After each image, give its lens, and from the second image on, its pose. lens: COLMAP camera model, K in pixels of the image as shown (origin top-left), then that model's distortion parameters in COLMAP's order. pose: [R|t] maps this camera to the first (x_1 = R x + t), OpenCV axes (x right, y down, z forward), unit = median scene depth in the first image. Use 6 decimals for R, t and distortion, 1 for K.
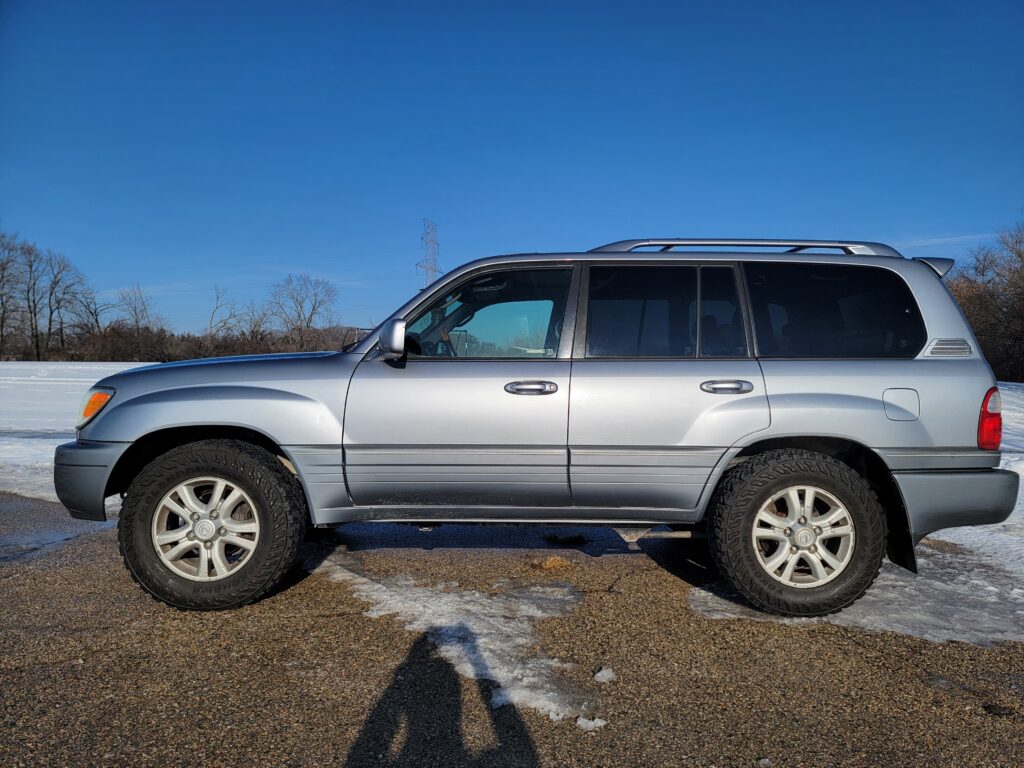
lens RADIAL K [[708.8, 0, 520.2], [0, 708.8, 381.5], [0, 0, 1]] dist [0.063432, -0.060111]
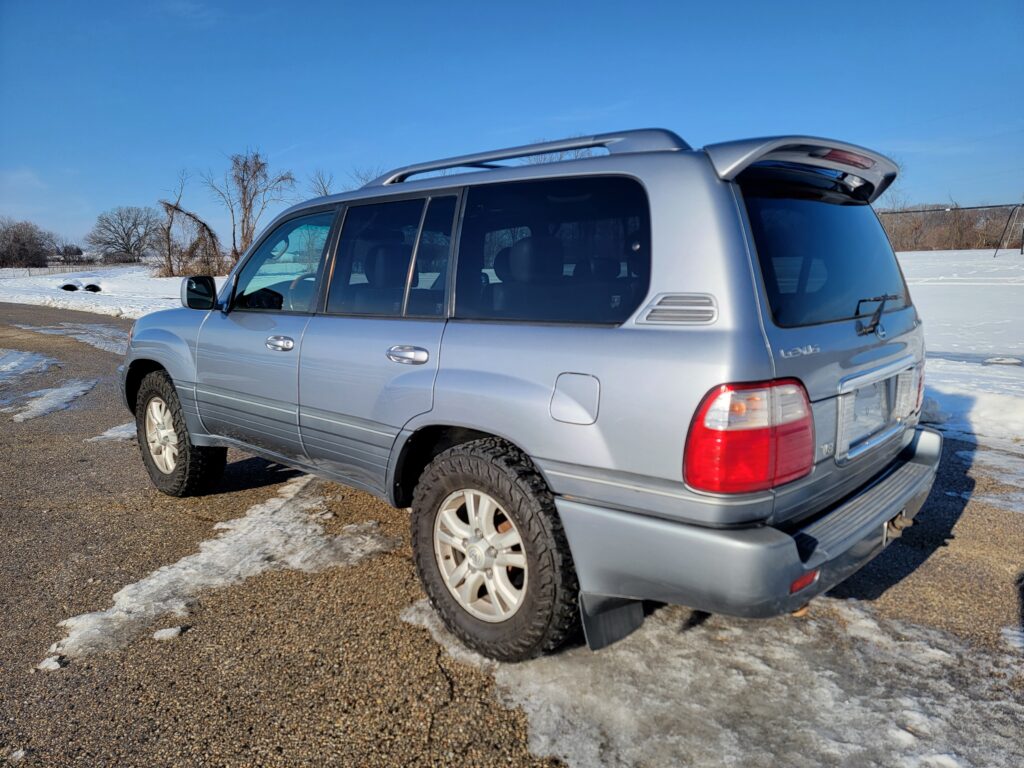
lens RADIAL K [[708.8, 0, 520.2], [0, 708.8, 381.5], [0, 0, 1]] dist [0.063432, -0.060111]
pose [[0.729910, 0.092084, -0.677313, 0.925399], [0.014828, 0.988518, 0.150374, -0.080503], [0.683383, -0.119803, 0.720163, 0.505900]]
